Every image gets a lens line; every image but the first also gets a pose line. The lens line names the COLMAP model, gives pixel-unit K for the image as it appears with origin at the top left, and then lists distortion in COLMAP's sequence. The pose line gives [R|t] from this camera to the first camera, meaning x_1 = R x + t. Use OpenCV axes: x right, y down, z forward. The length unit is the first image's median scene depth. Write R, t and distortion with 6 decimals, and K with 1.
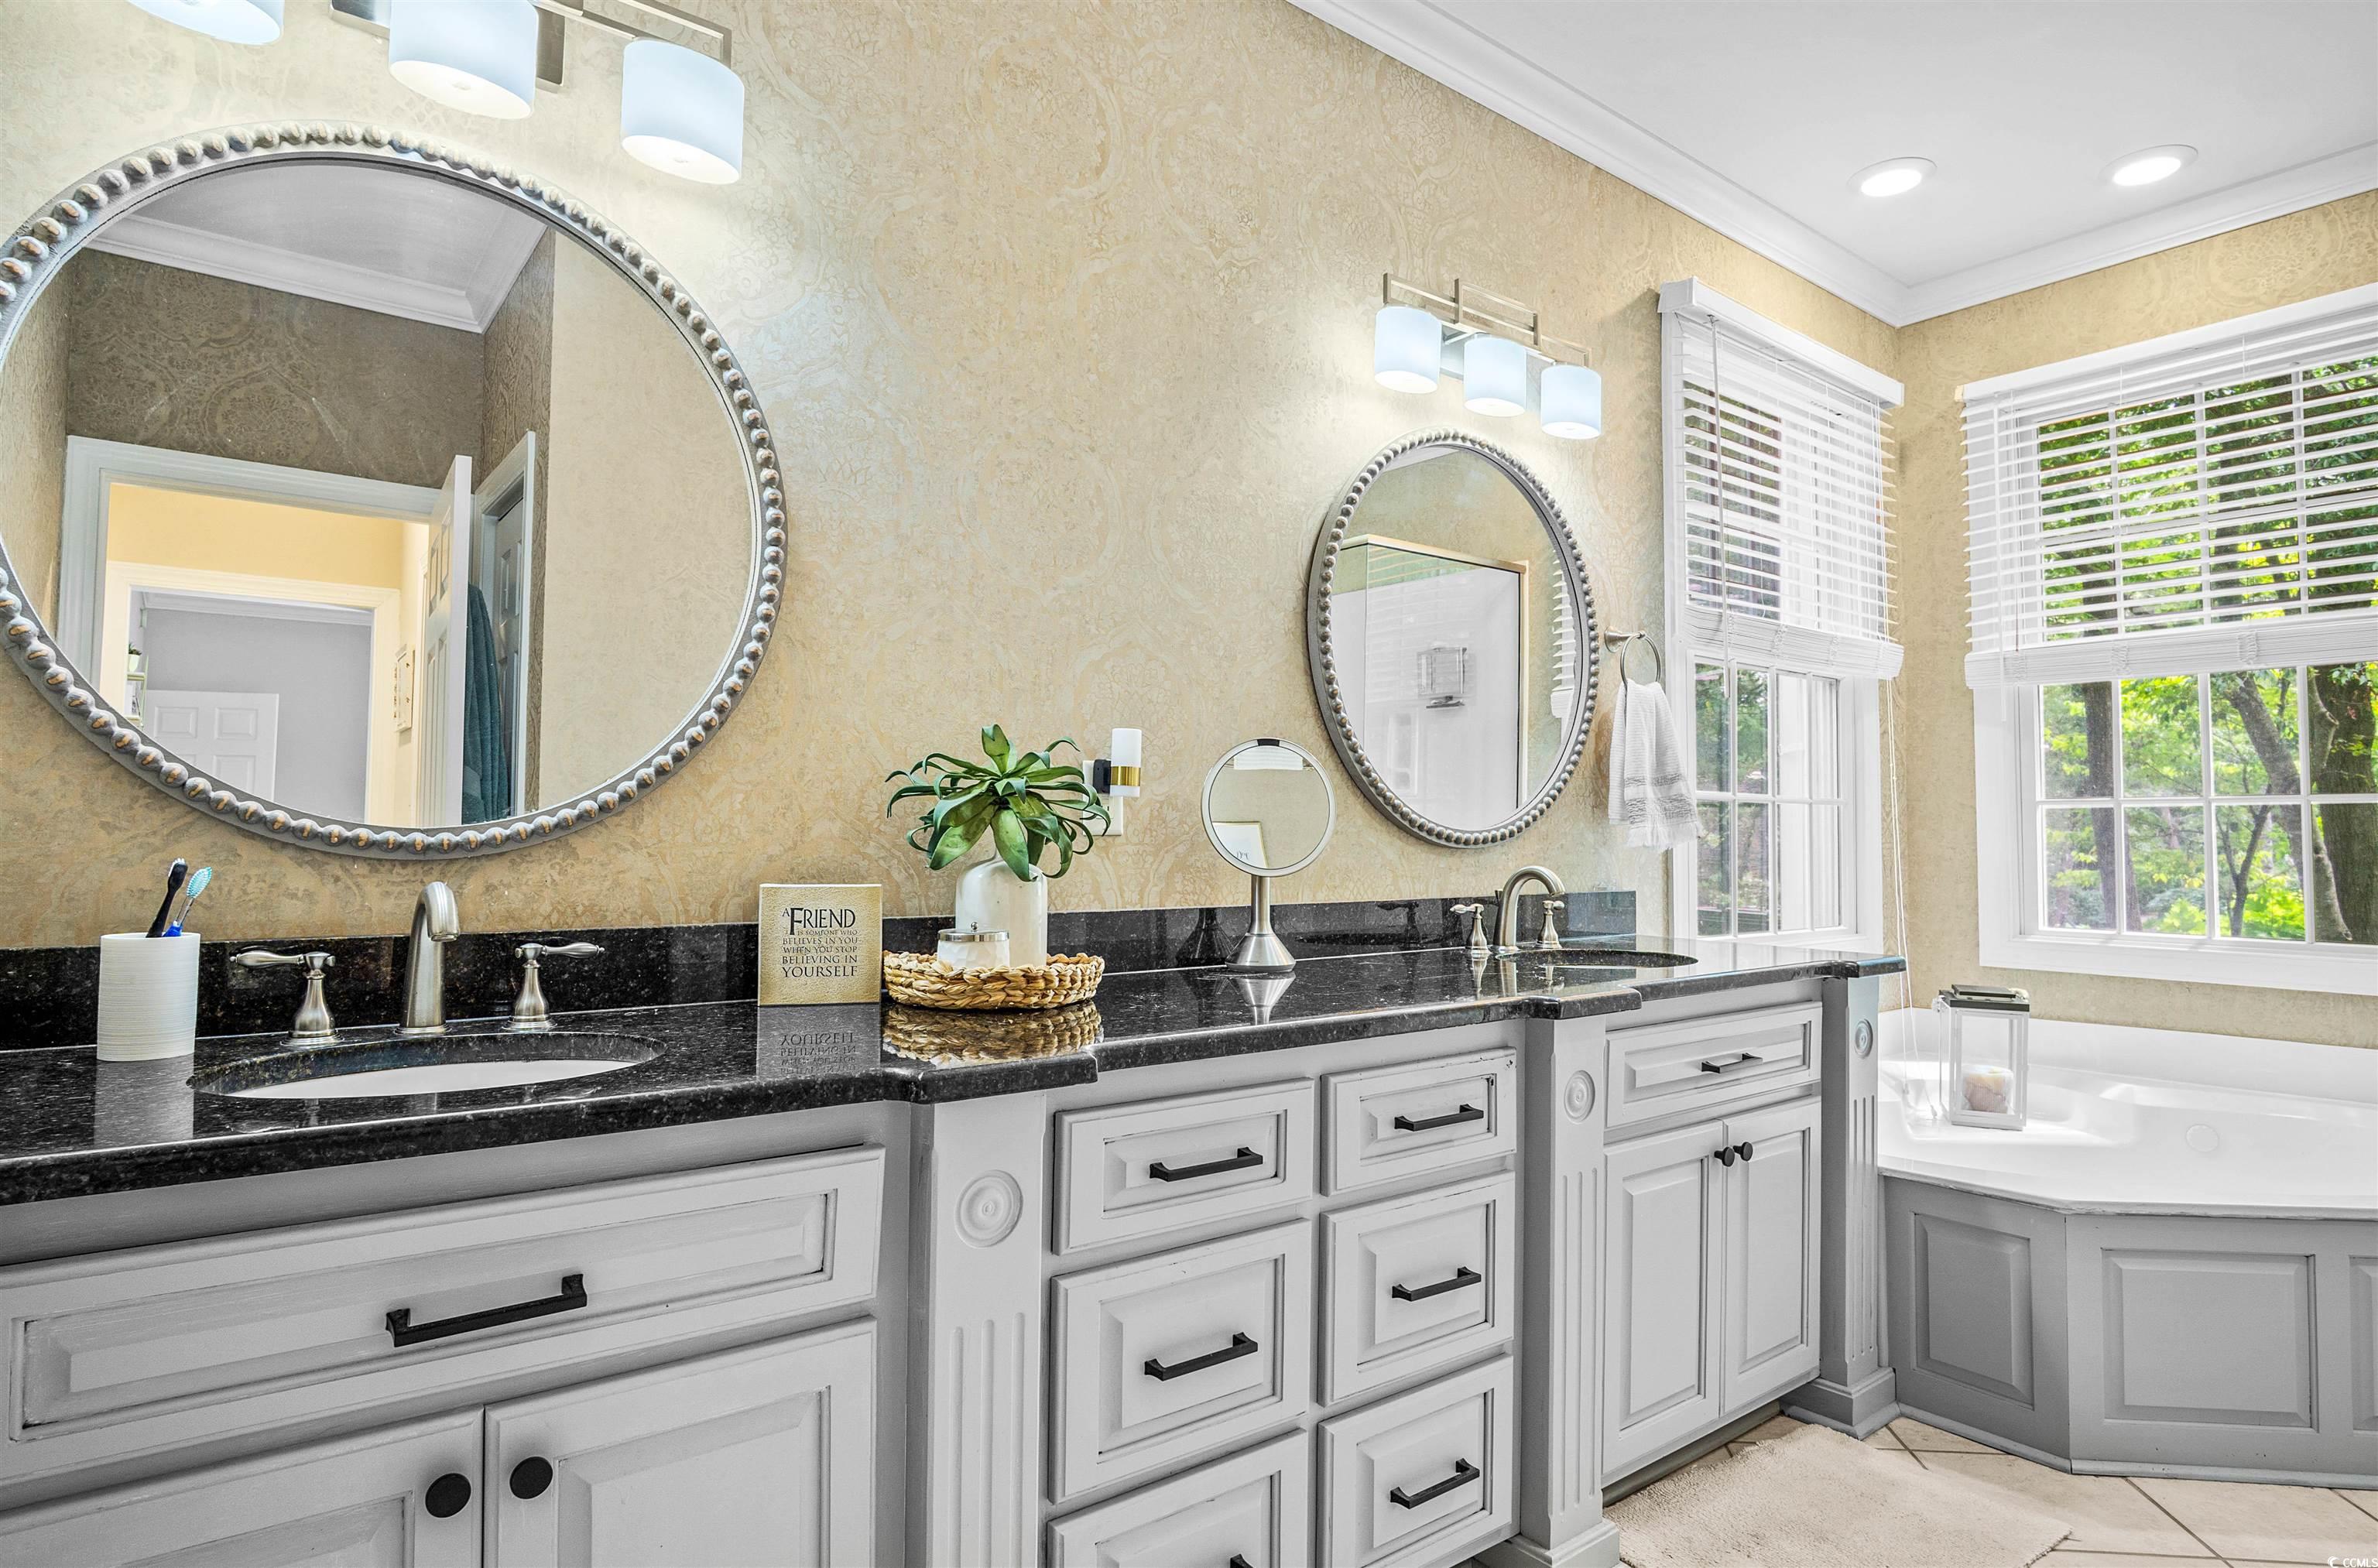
lens RADIAL K [[1092.6, 0, 1189.2], [0, 1092.6, 775.6], [0, 0, 1]] dist [-0.015165, -0.000153]
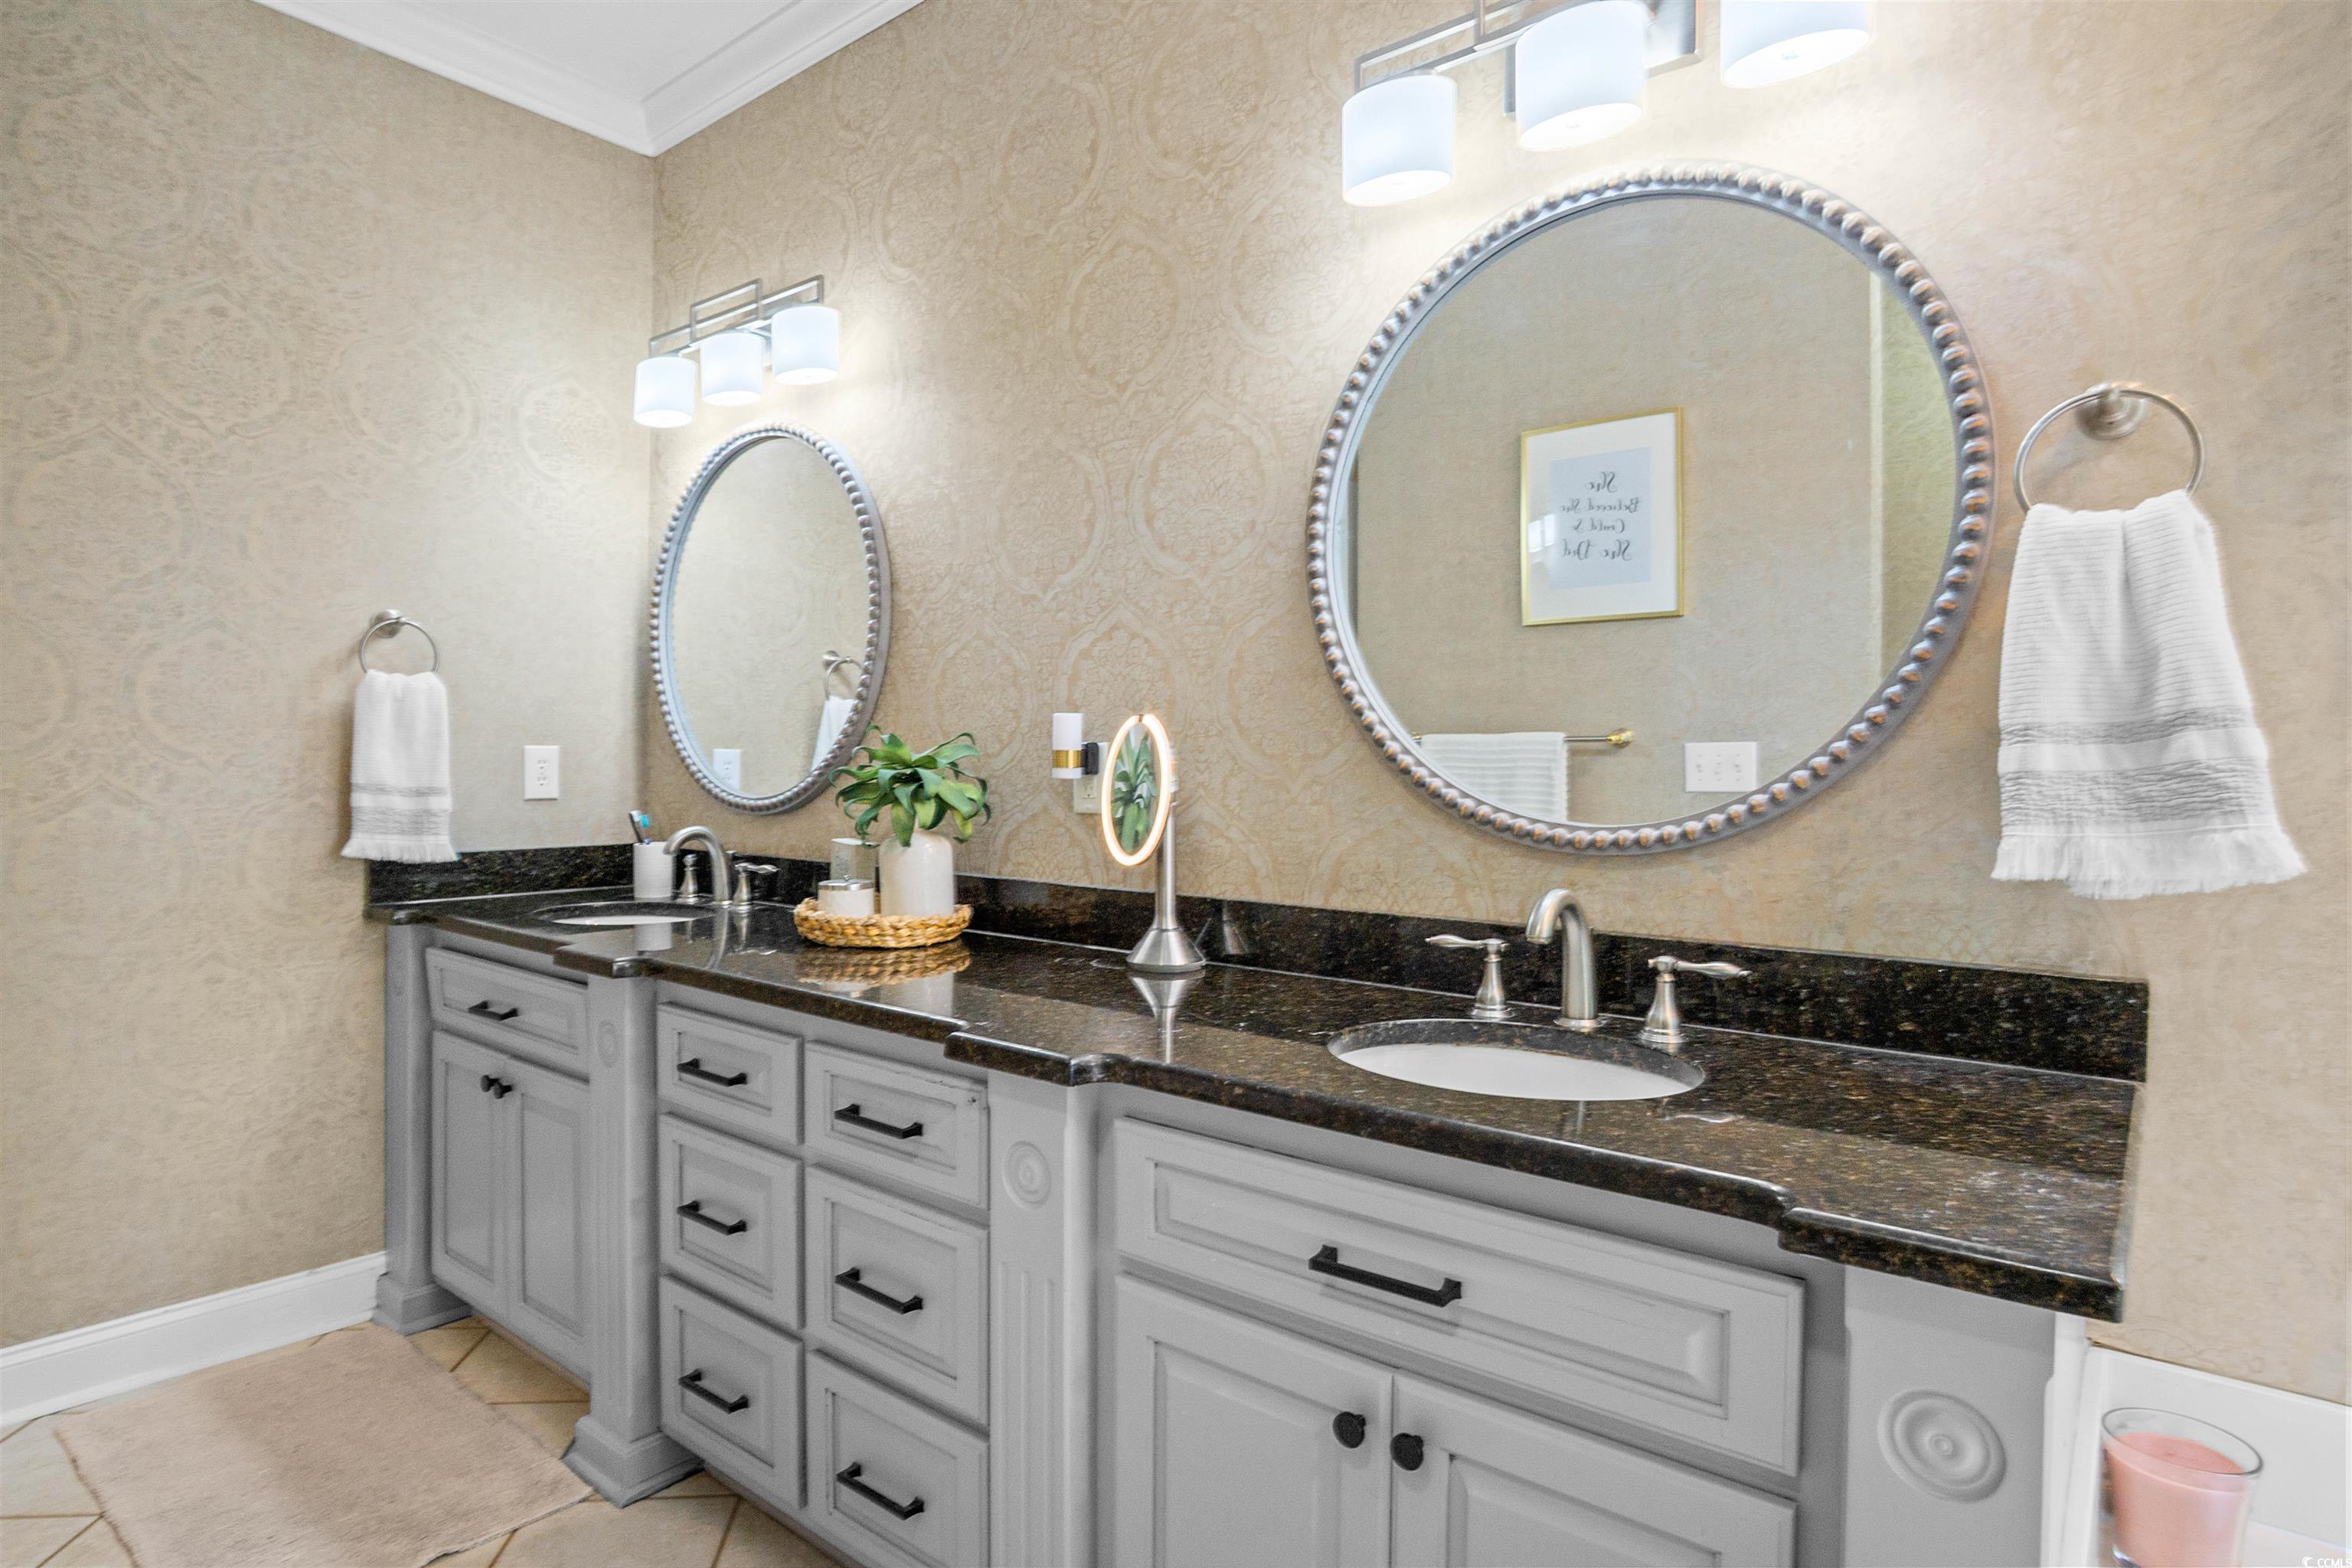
lens RADIAL K [[1255.5, 0, 1175.1], [0, 1255.5, 782.4], [0, 0, 1]] dist [0.020669, 0.000584]
pose [[0.315933, -0.016474, -0.948638, 0.963502], [0.005641, 0.999864, -0.015485, 0.037443], [0.948765, -0.000459, 0.315983, 0.630804]]
